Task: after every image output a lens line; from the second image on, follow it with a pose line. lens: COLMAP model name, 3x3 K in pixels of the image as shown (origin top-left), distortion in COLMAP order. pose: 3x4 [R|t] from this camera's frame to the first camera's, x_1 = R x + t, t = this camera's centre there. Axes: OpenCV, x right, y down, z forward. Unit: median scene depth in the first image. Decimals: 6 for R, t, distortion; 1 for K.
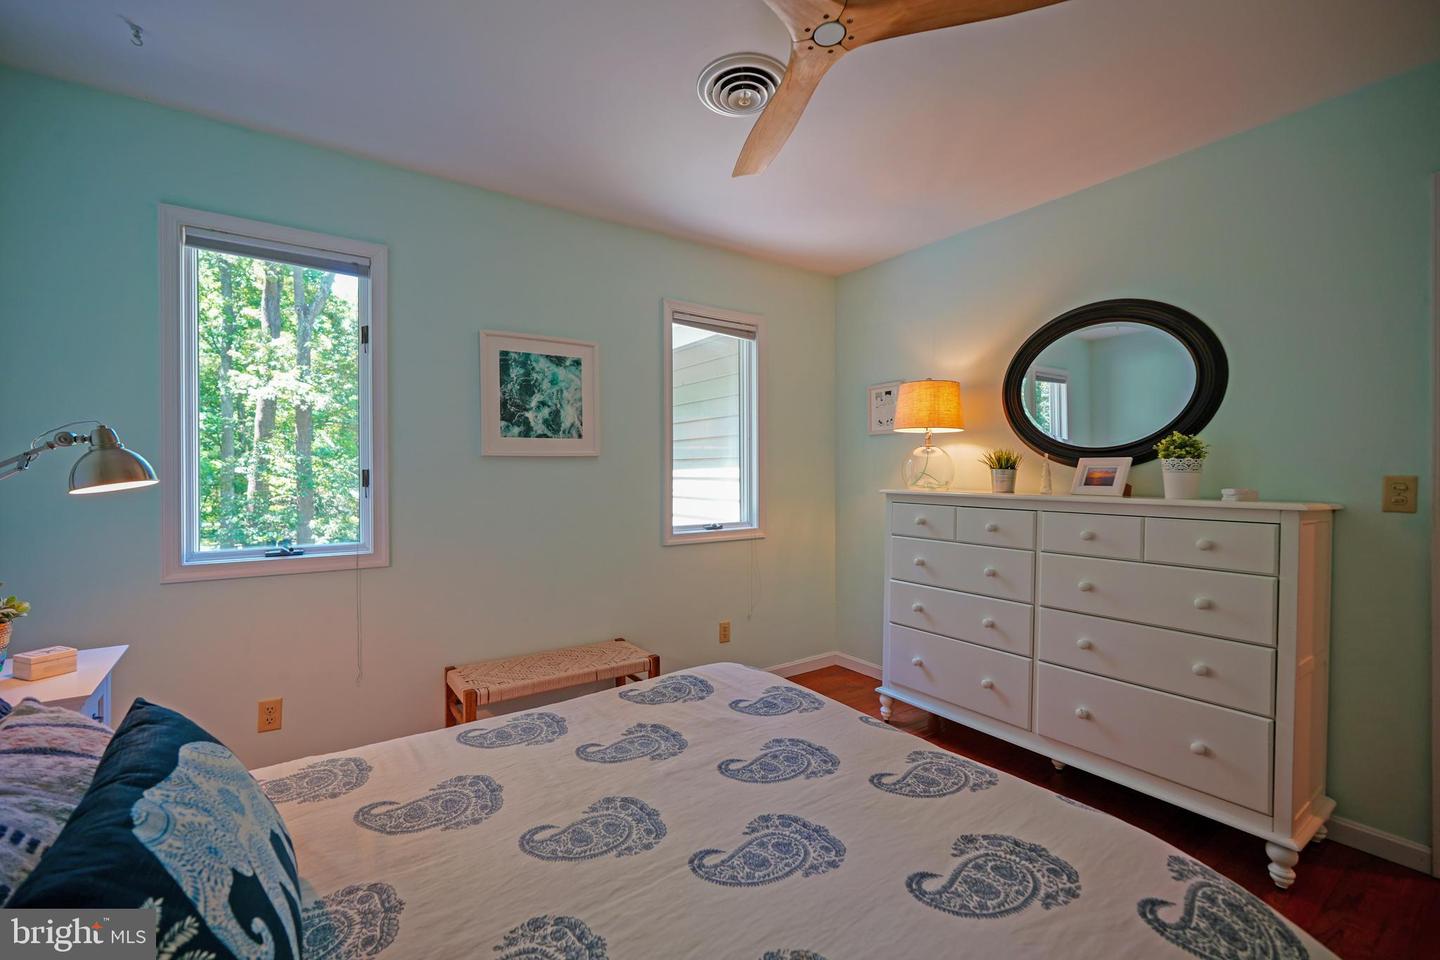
lens RADIAL K [[605.2, 0, 710.1], [0, 605.2, 477.6], [0, 0, 1]] dist [-0.004014, 0.001009]
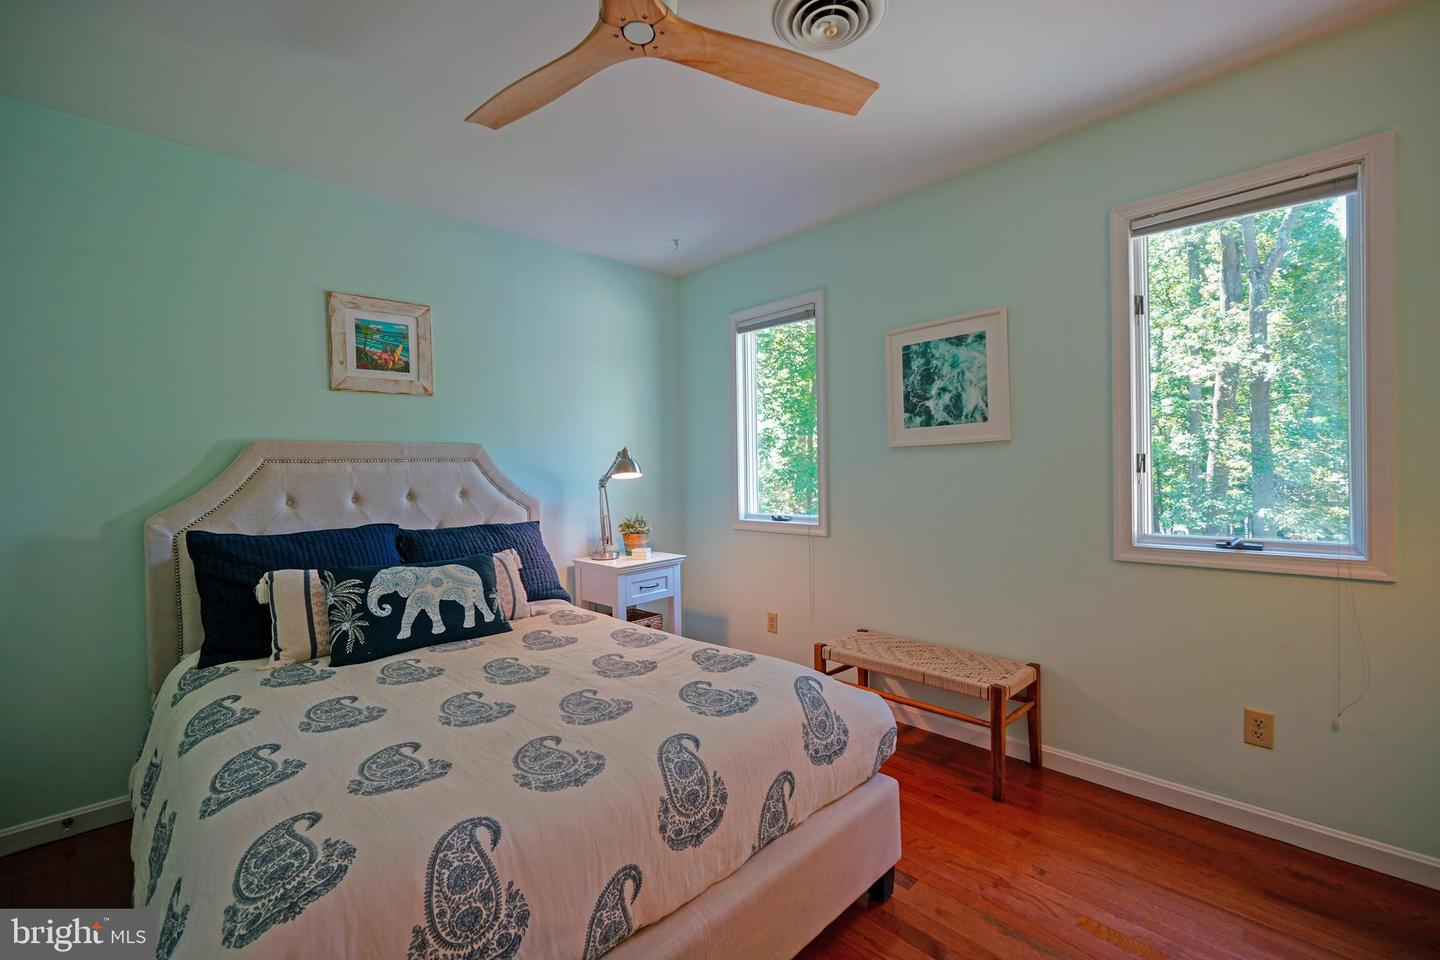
lens RADIAL K [[605.2, 0, 710.1], [0, 605.2, 477.6], [0, 0, 1]] dist [-0.004014, 0.001009]
pose [[0.164564, 0.012806, -0.986283, 0.625004], [0.016013, 0.999749, 0.015653, -0.003505], [0.986236, -0.018369, 0.164318, 0.481626]]
